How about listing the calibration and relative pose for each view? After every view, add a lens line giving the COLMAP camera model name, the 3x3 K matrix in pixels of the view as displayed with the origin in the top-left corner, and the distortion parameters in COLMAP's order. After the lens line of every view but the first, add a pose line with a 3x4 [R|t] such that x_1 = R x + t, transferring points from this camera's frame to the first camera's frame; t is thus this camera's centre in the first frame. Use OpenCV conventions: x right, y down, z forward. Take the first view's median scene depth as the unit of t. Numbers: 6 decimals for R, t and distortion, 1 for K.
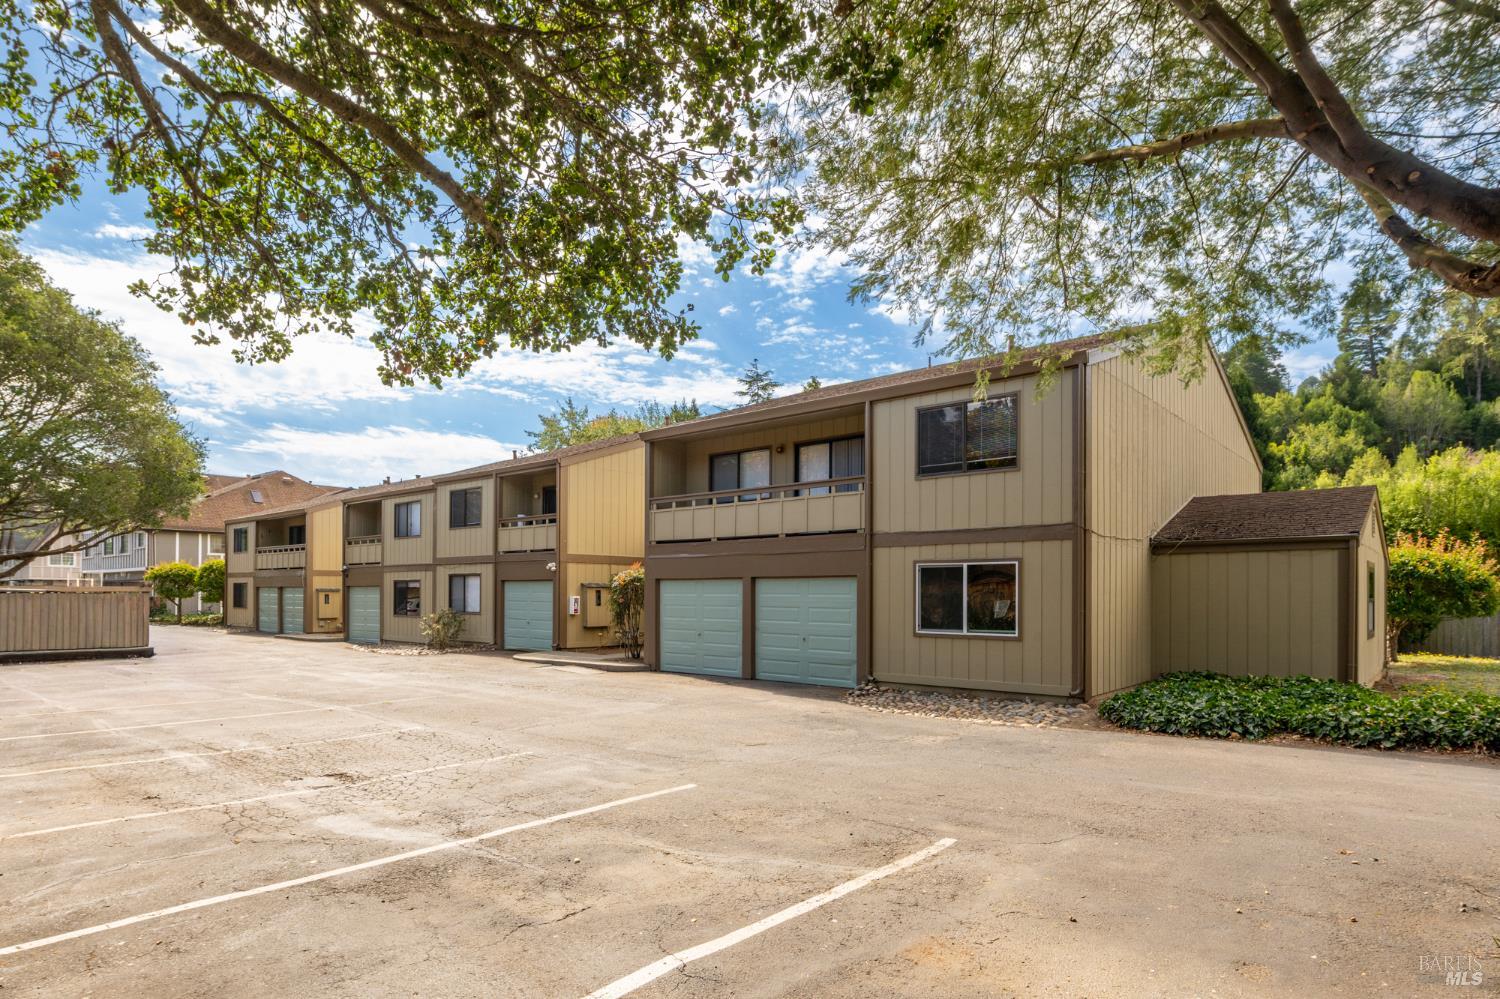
lens RADIAL K [[861.0, 0, 726.7], [0, 861.0, 594.9], [0, 0, 1]] dist [0.001956, -0.000056]
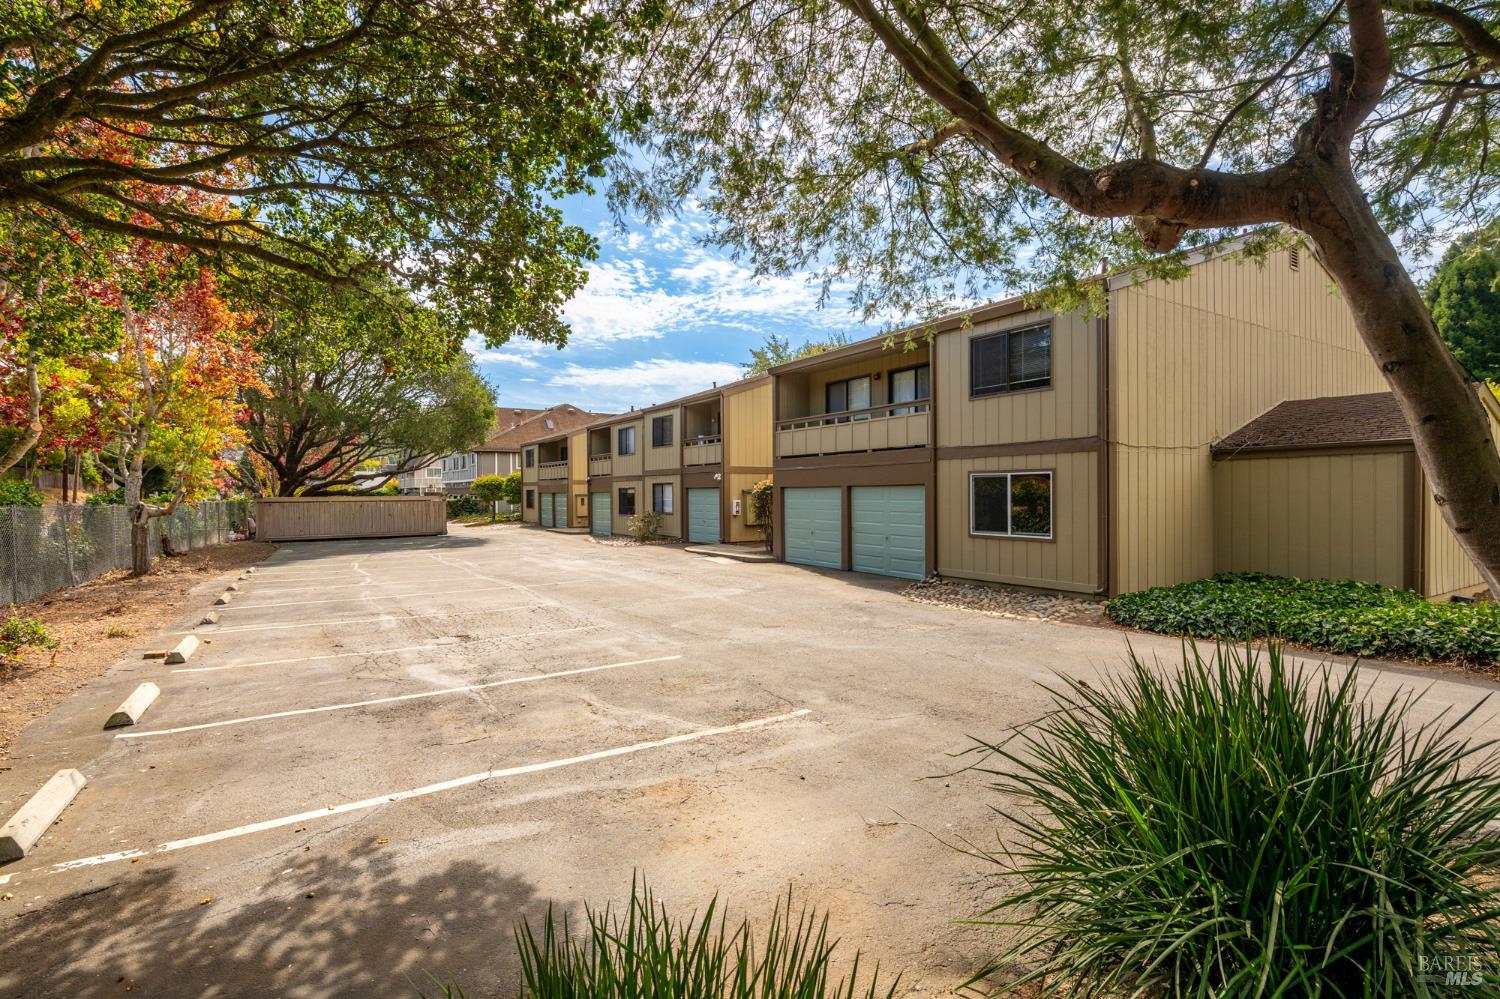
lens RADIAL K [[734.7, 0, 751.7], [0, 734.7, 497.5], [0, 0, 1]] dist [0.000620, 0.000308]
pose [[0.959673, -0.008276, -0.280995, 0.187601], [0.010756, 0.999916, 0.007285, -0.013275], [0.280911, -0.010013, 0.959681, -0.017346]]
